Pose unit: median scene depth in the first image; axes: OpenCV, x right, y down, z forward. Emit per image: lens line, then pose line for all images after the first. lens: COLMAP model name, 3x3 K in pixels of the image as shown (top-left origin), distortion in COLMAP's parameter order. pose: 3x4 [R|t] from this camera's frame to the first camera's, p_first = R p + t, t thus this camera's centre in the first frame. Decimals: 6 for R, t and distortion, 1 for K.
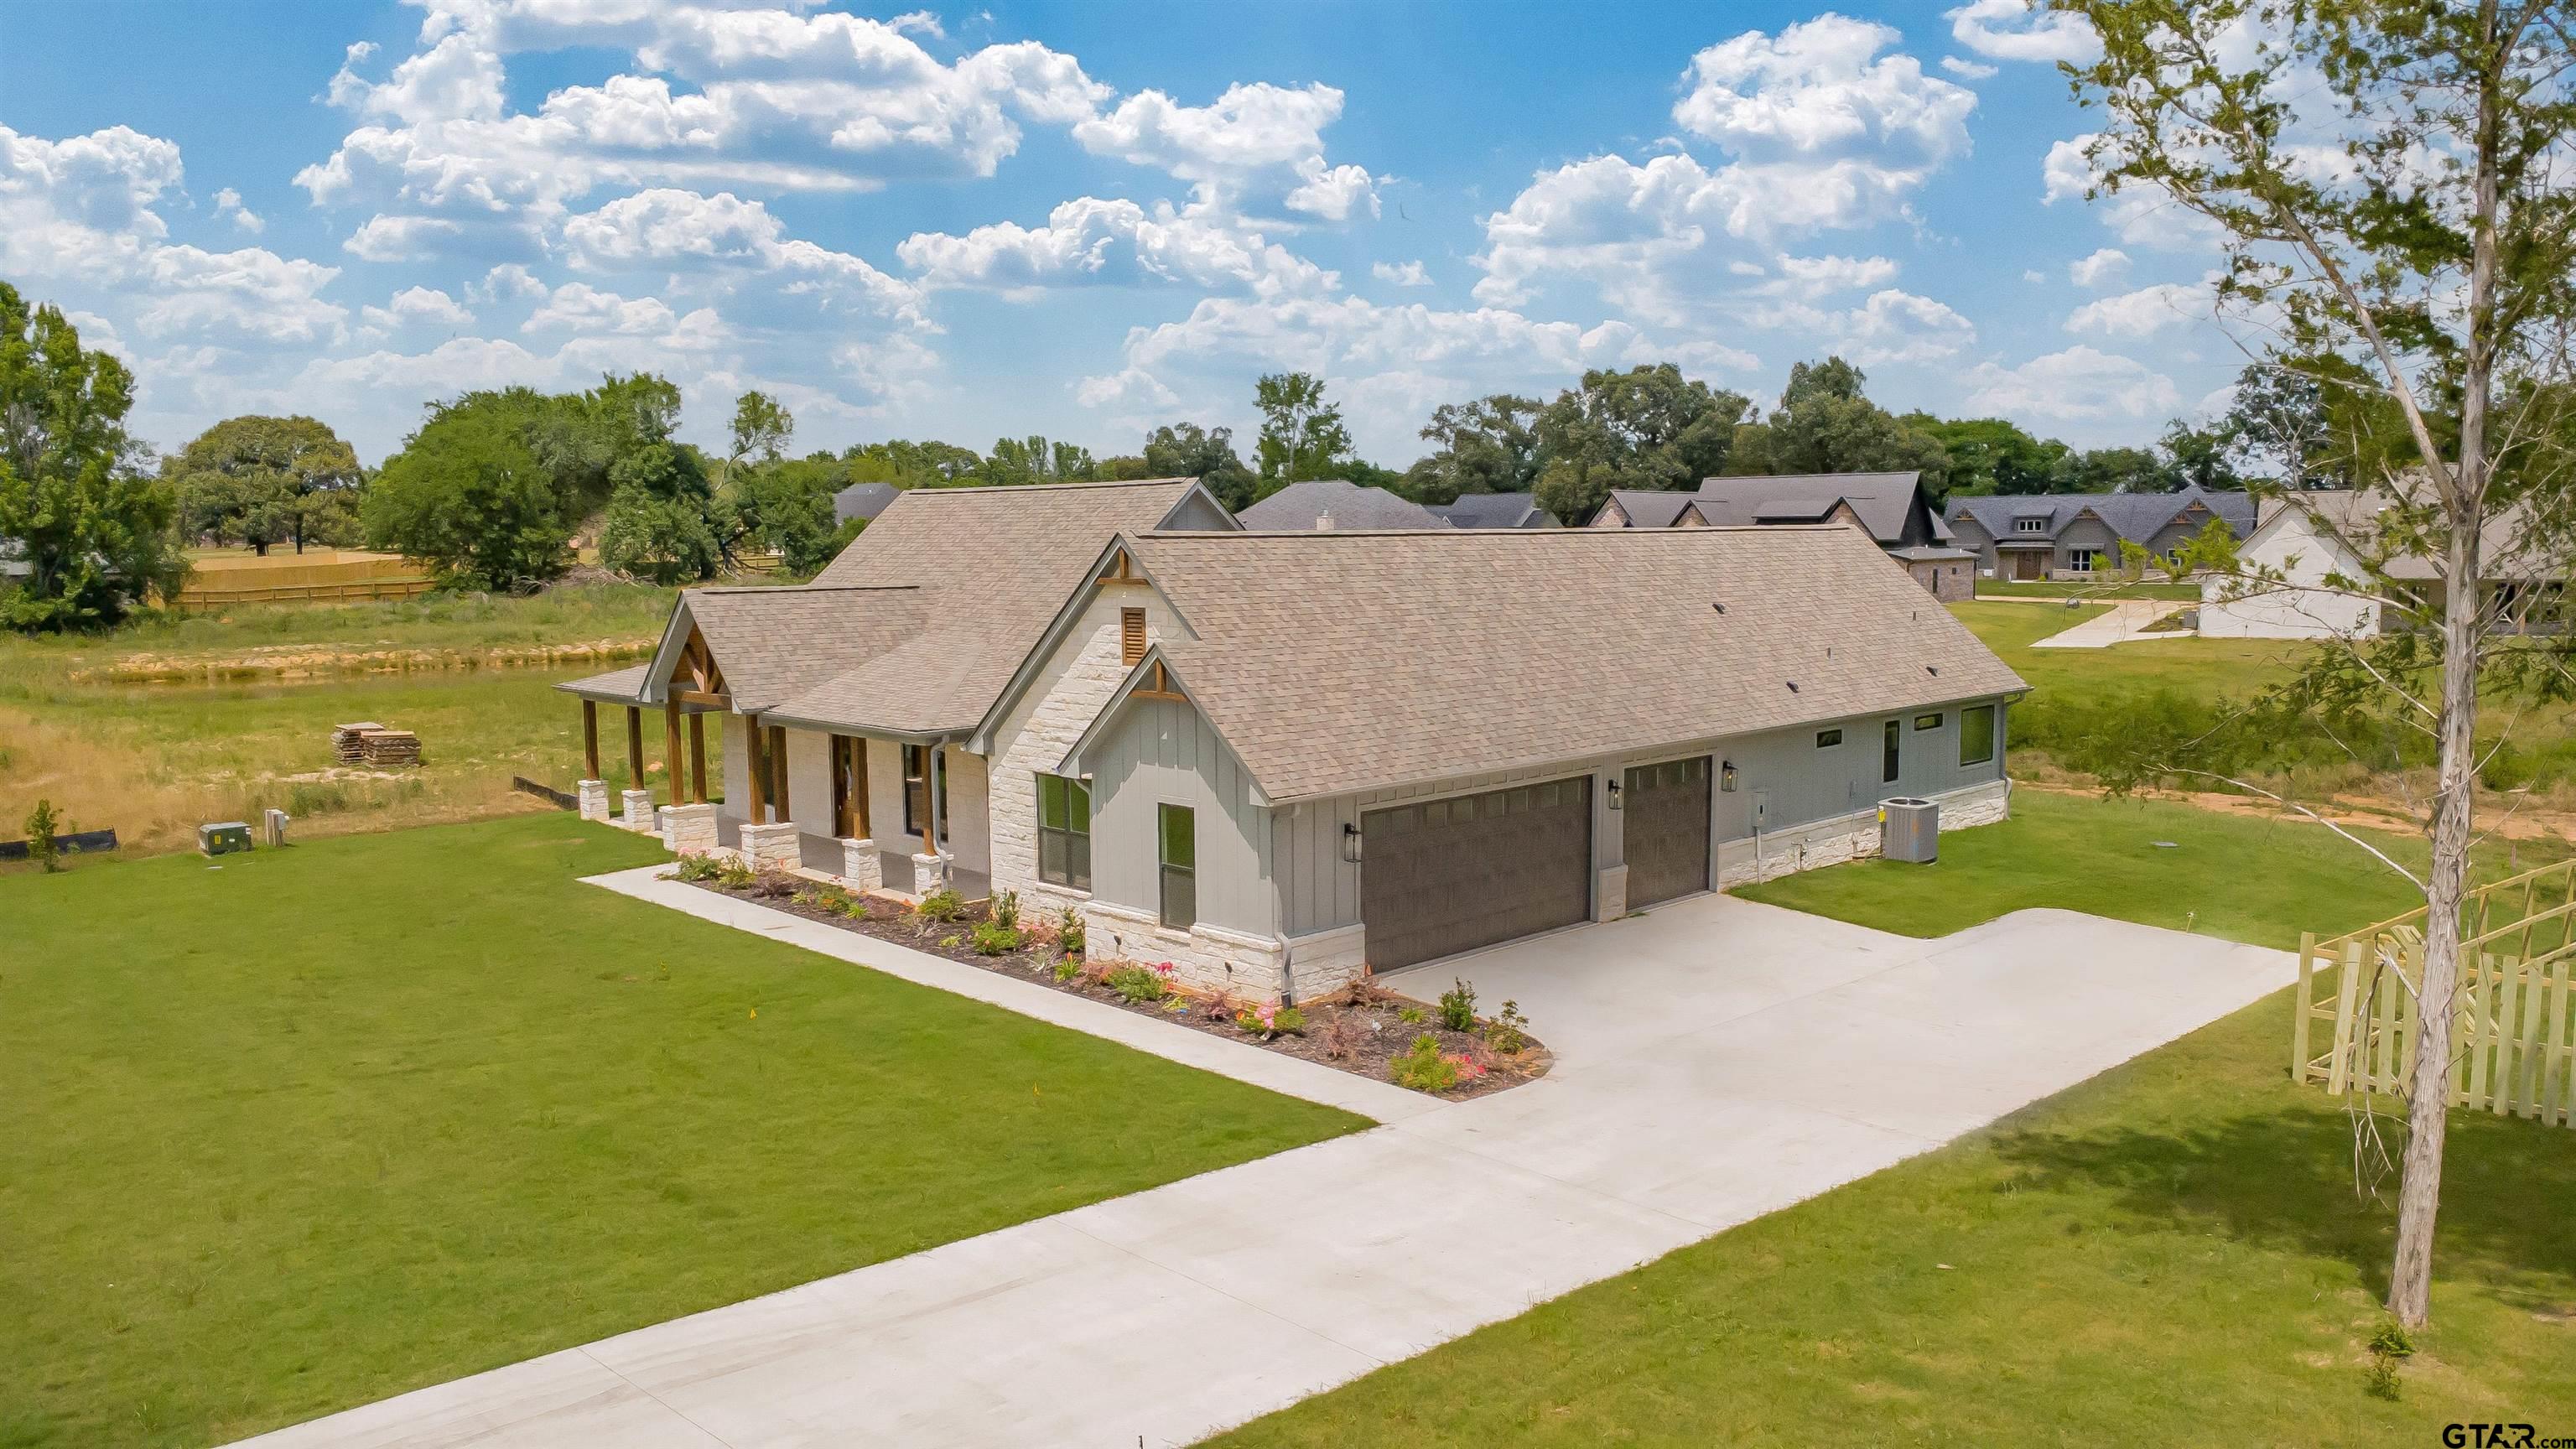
lens RADIAL K [[1830.0, 0, 1221.6], [0, 1830.0, 723.8], [0, 0, 1]] dist [0.003125, 0.002008]
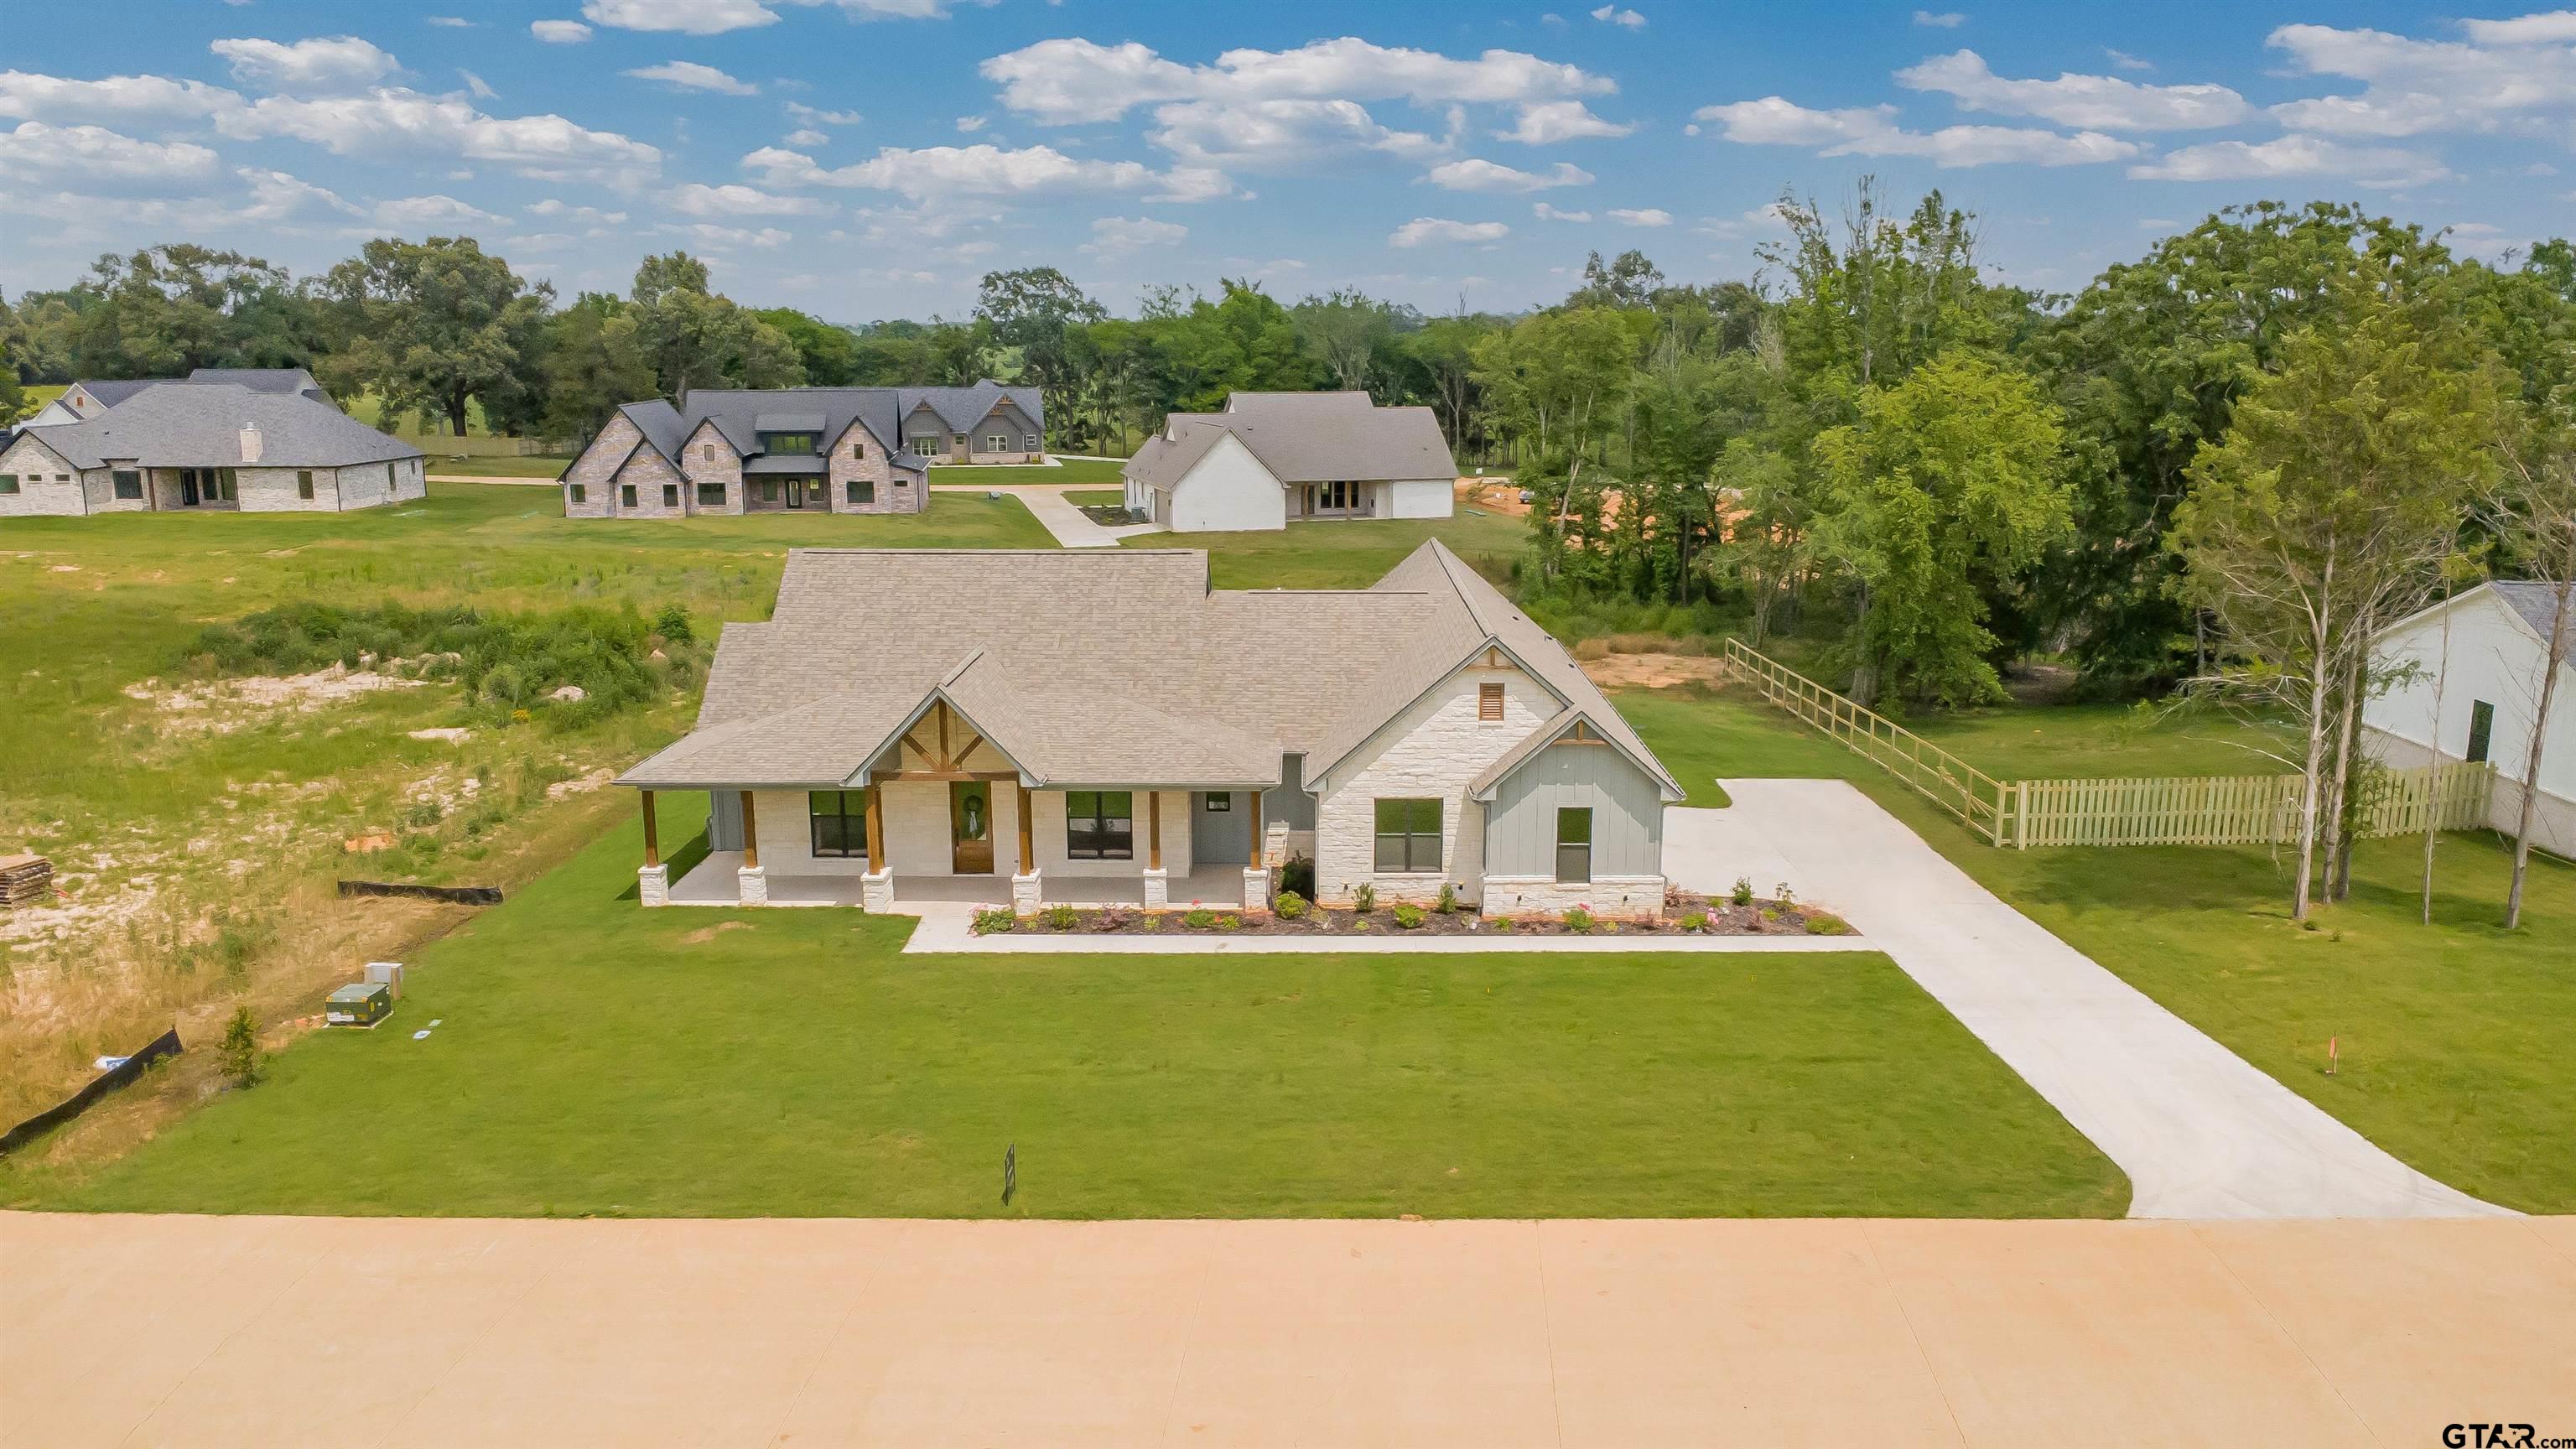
lens RADIAL K [[1863.3, 0, 1288.0], [0, 1863.3, 724.5], [0, 0, 1]] dist [0.004805, 0.006344]
pose [[0.691021, -0.135093, 0.710098, -0.933780], [0.069338, 0.990238, 0.120914, -0.167801], [-0.719501, -0.034318, 0.693643, 0.032556]]
